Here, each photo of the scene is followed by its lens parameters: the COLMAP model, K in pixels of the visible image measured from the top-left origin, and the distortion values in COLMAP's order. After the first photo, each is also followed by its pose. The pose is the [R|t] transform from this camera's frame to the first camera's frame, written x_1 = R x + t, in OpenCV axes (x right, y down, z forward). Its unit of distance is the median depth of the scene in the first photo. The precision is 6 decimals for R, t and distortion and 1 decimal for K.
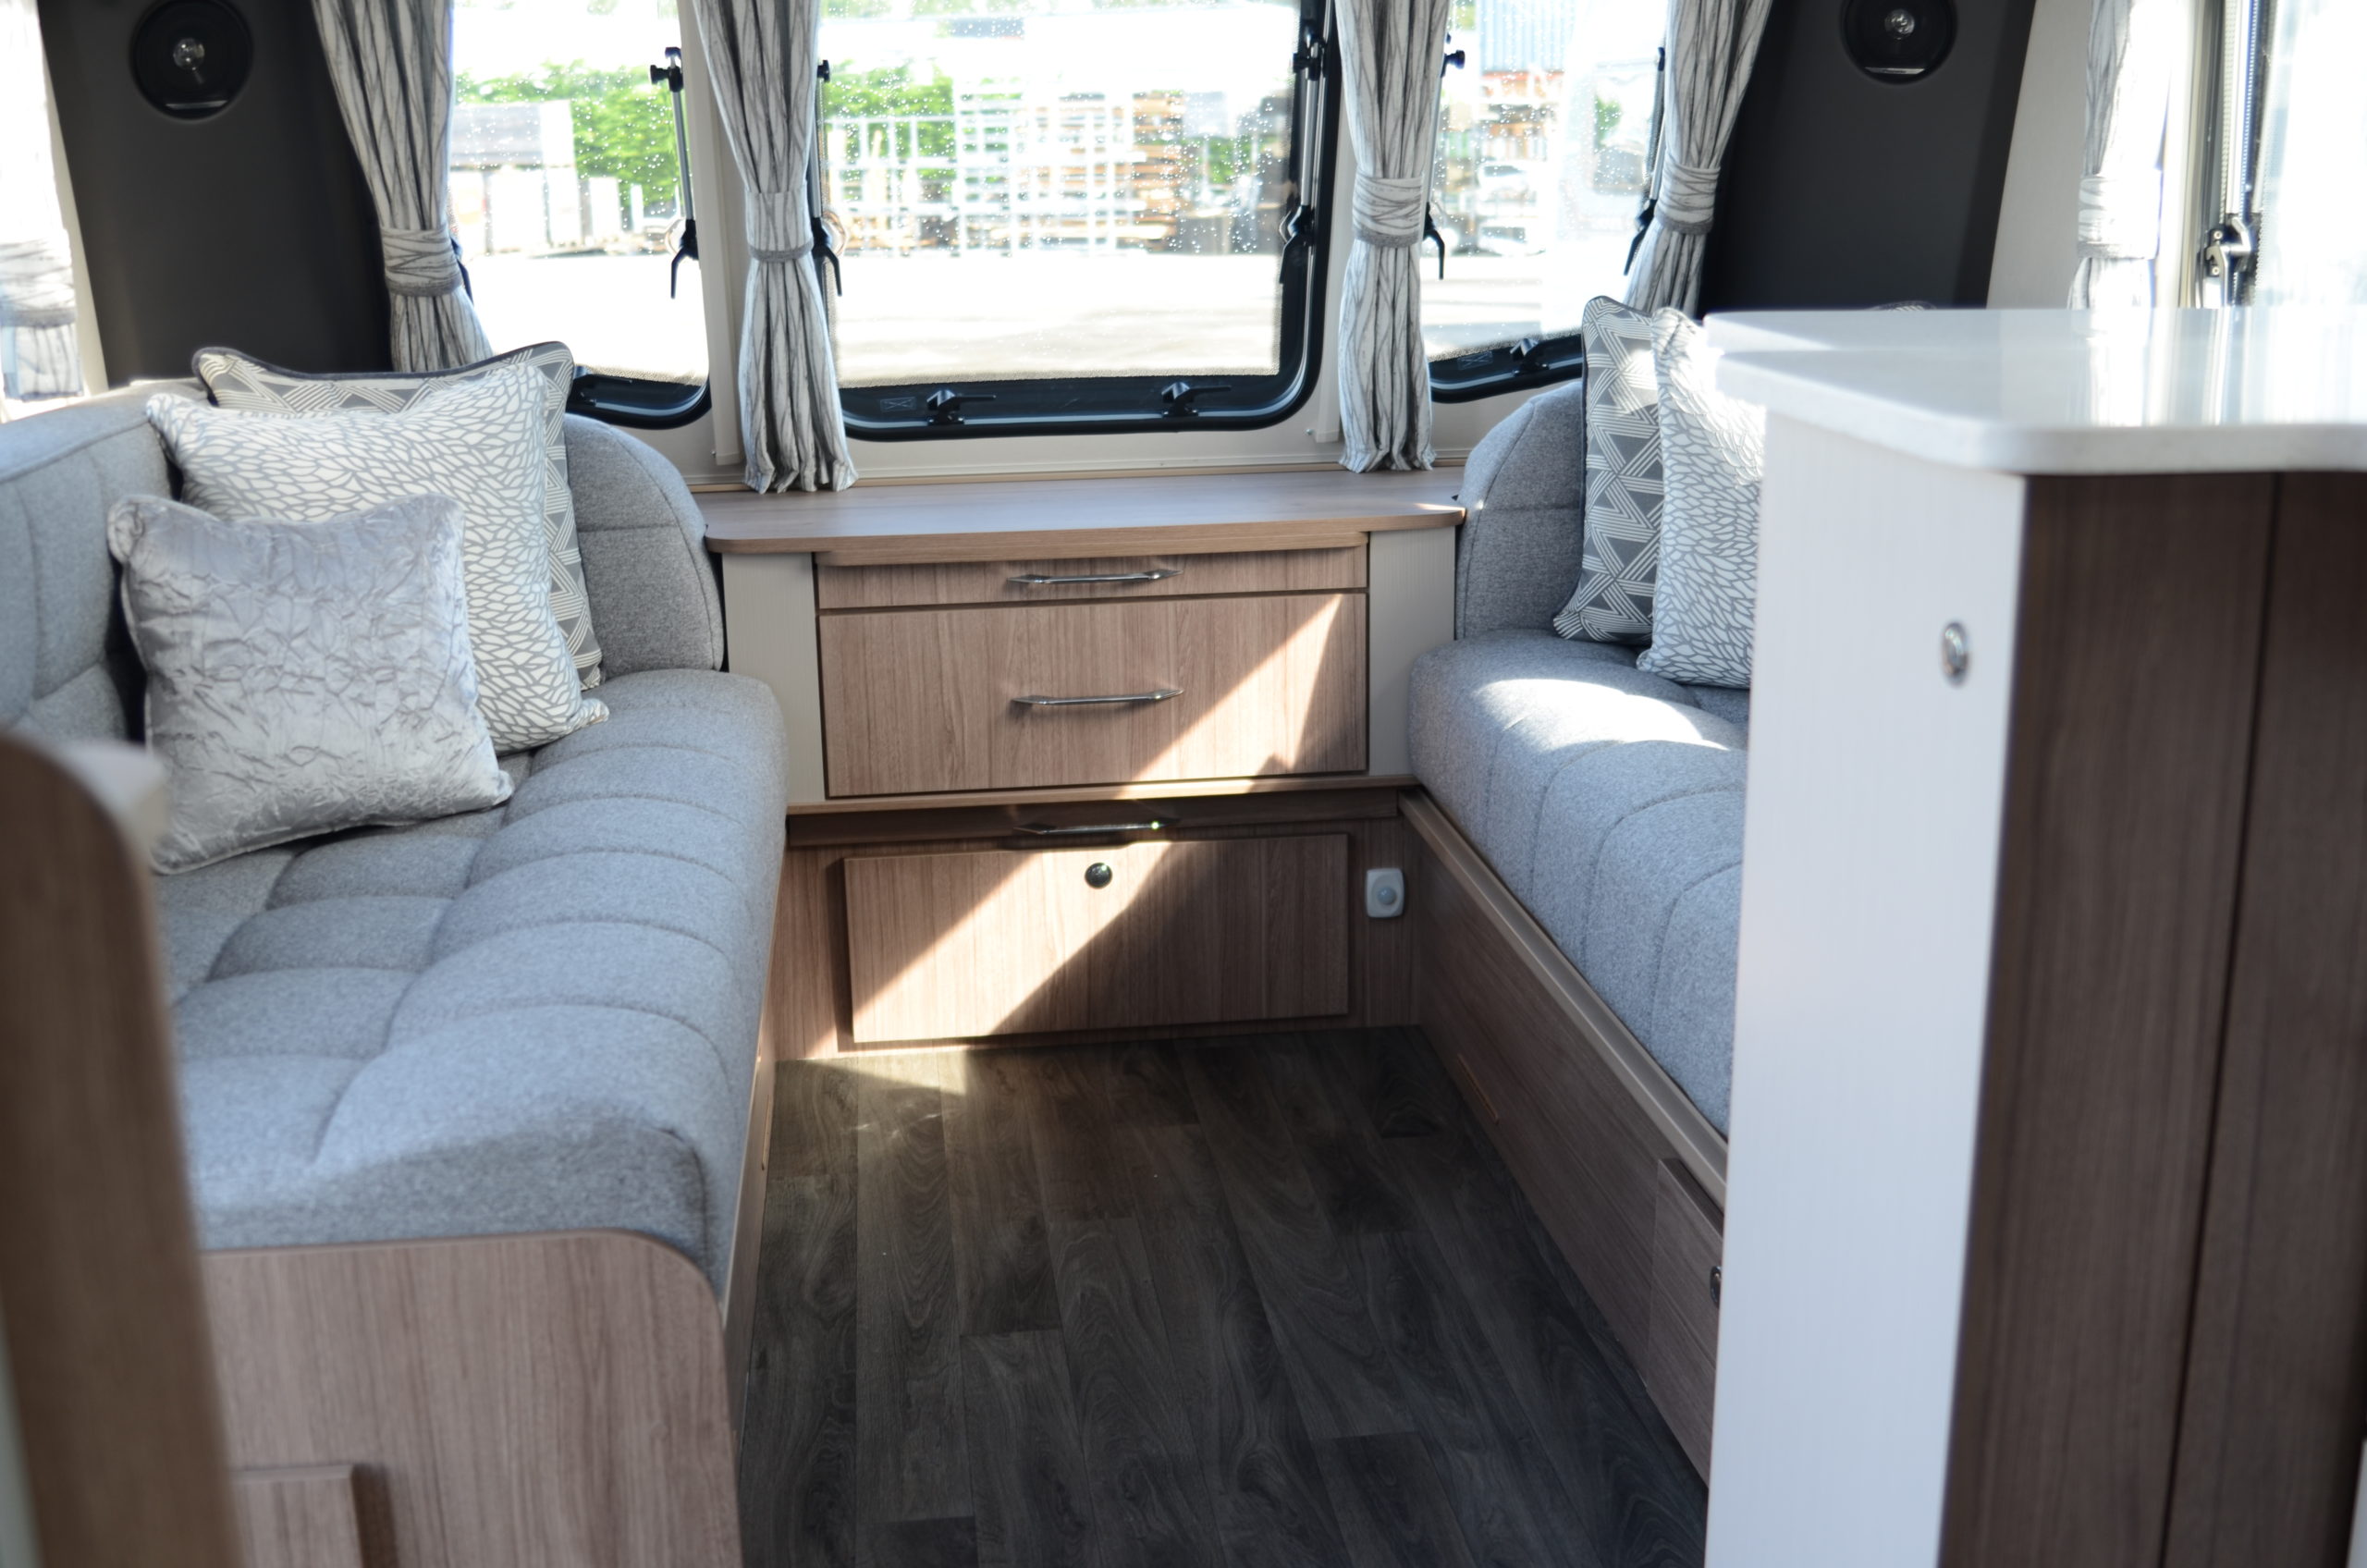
lens RADIAL K [[2473.7, 0, 1183.5], [0, 2473.7, 784.0], [0, 0, 1]] dist [-0.133747, 0.134665]
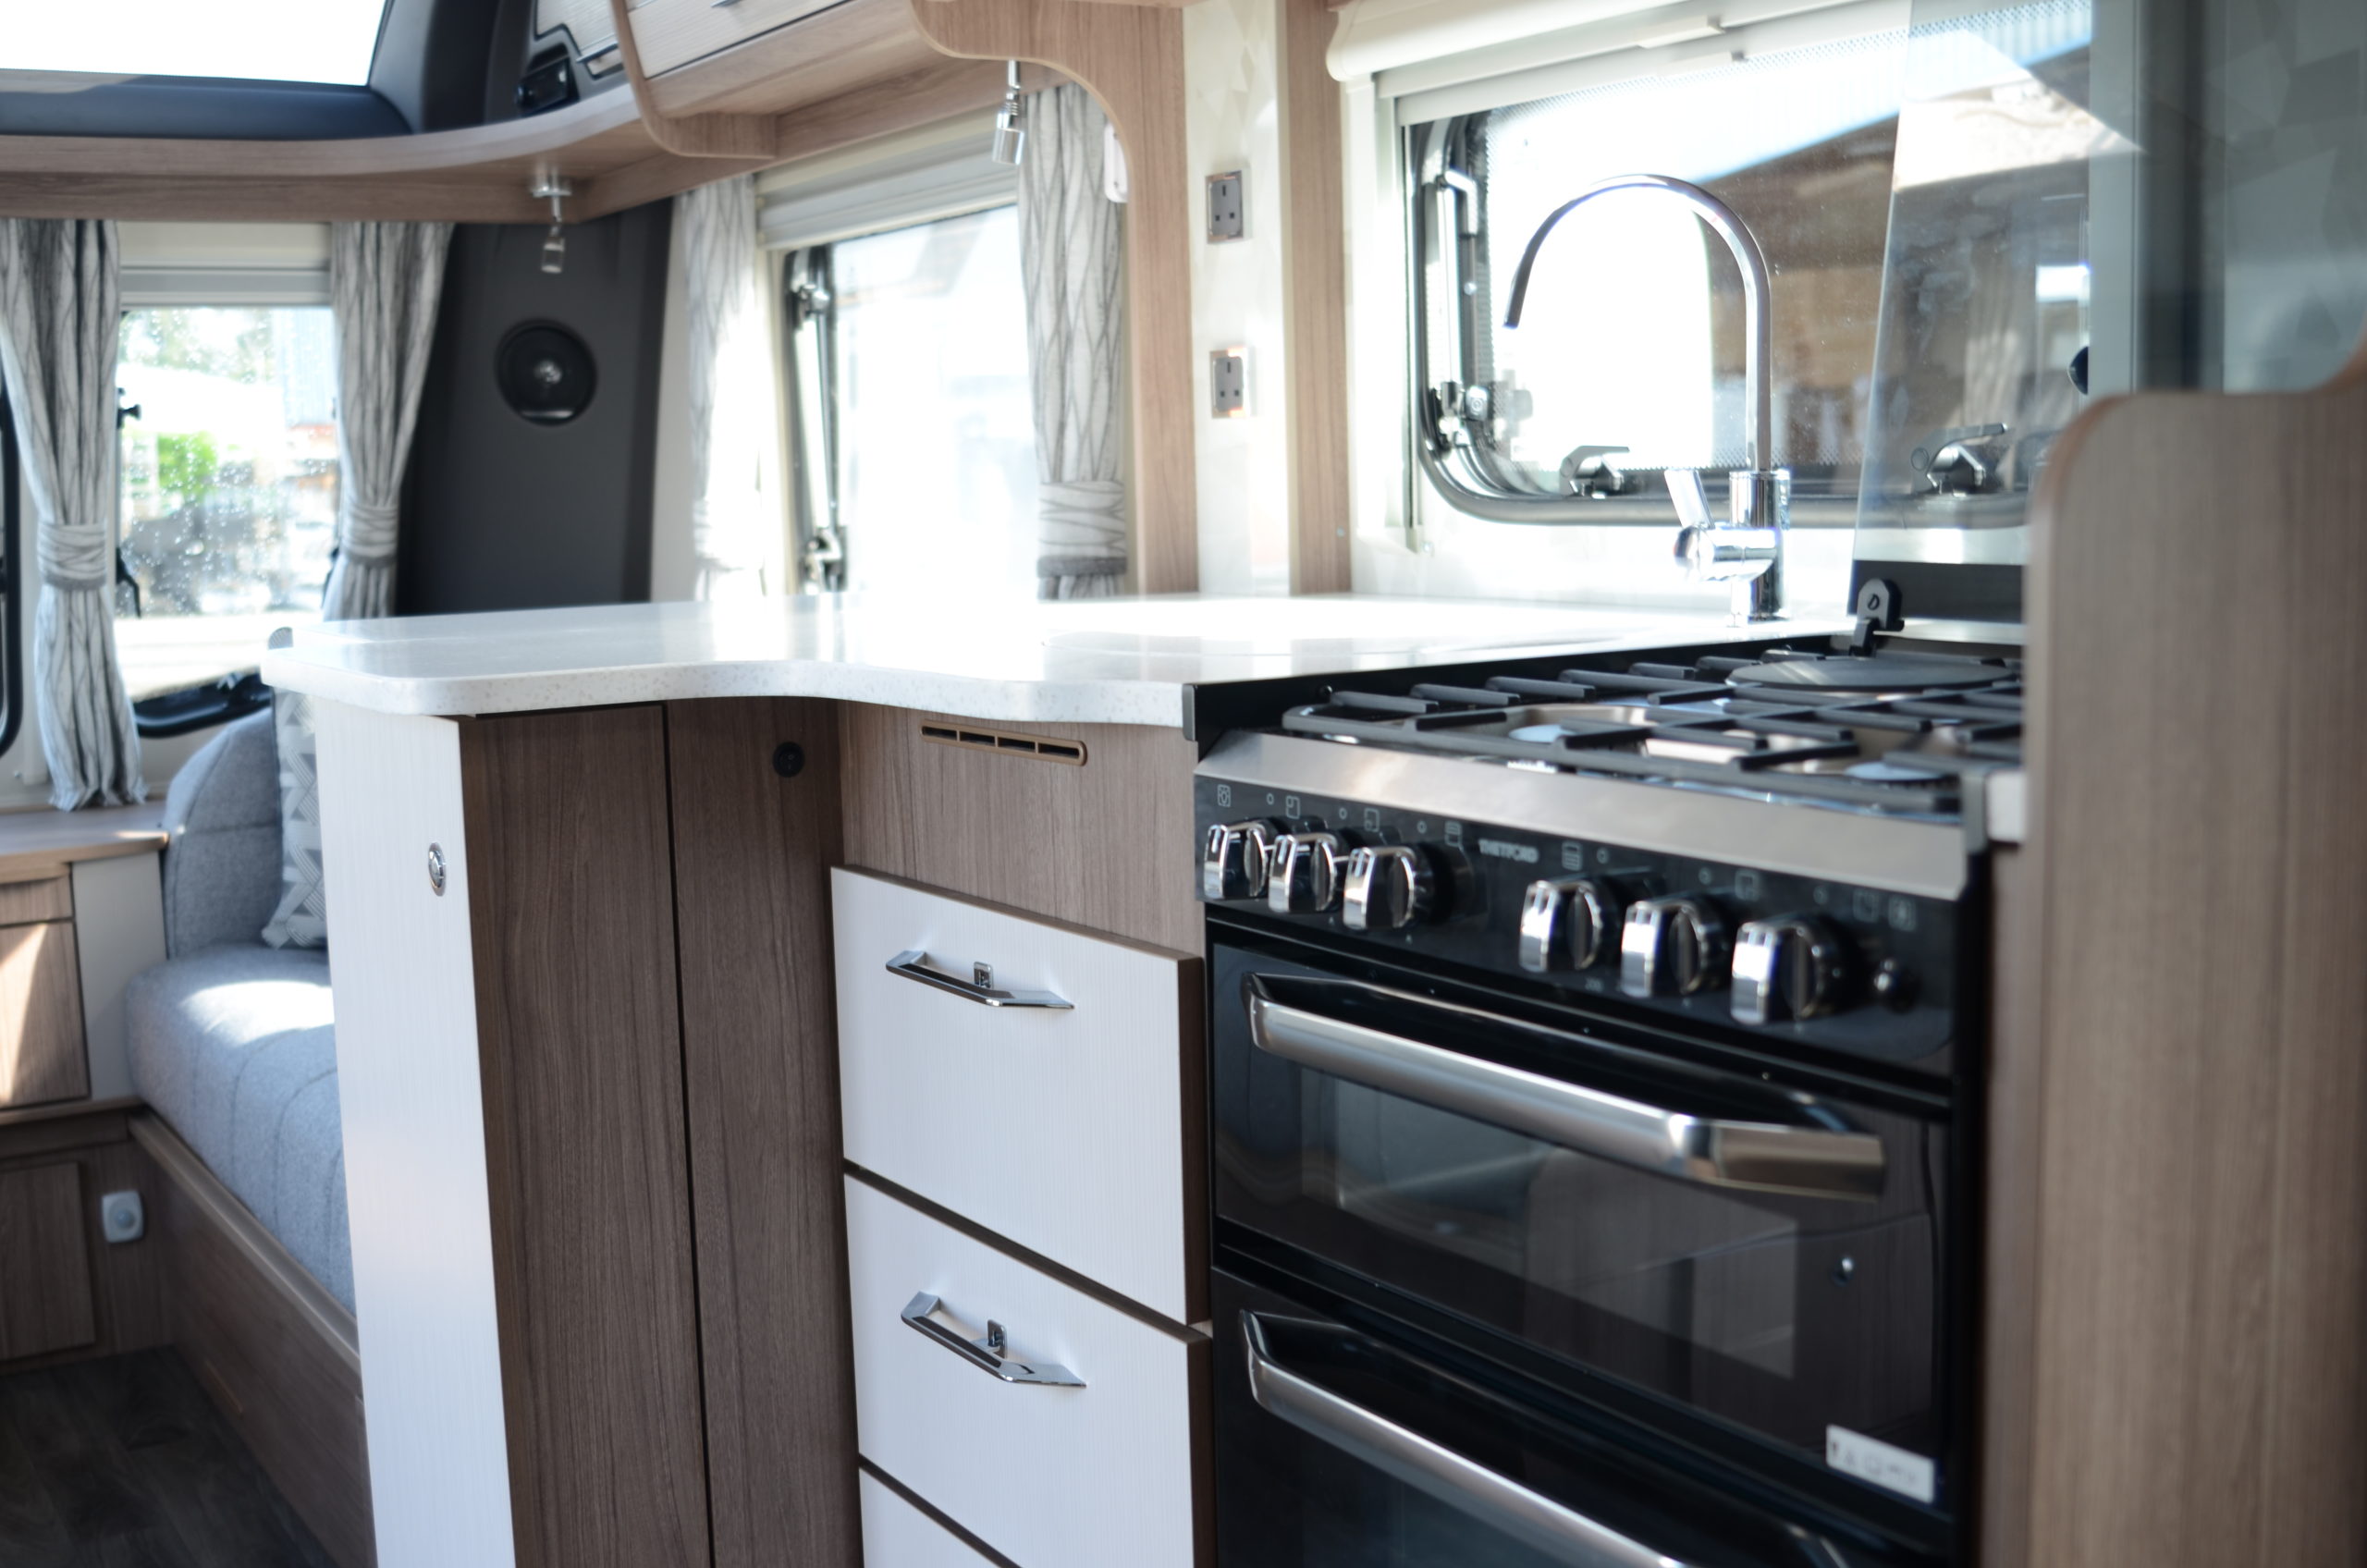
lens RADIAL K [[2530.0, 0, 1183.5], [0, 2530.0, 784.0], [0, 0, 1]] dist [-0.109800, 0.073490]
pose [[0.898081, -0.063398, 0.435237, 0.043517], [0.123721, 0.986014, -0.111665, 0.038845], [-0.422070, 0.154132, 0.893364, -0.128164]]
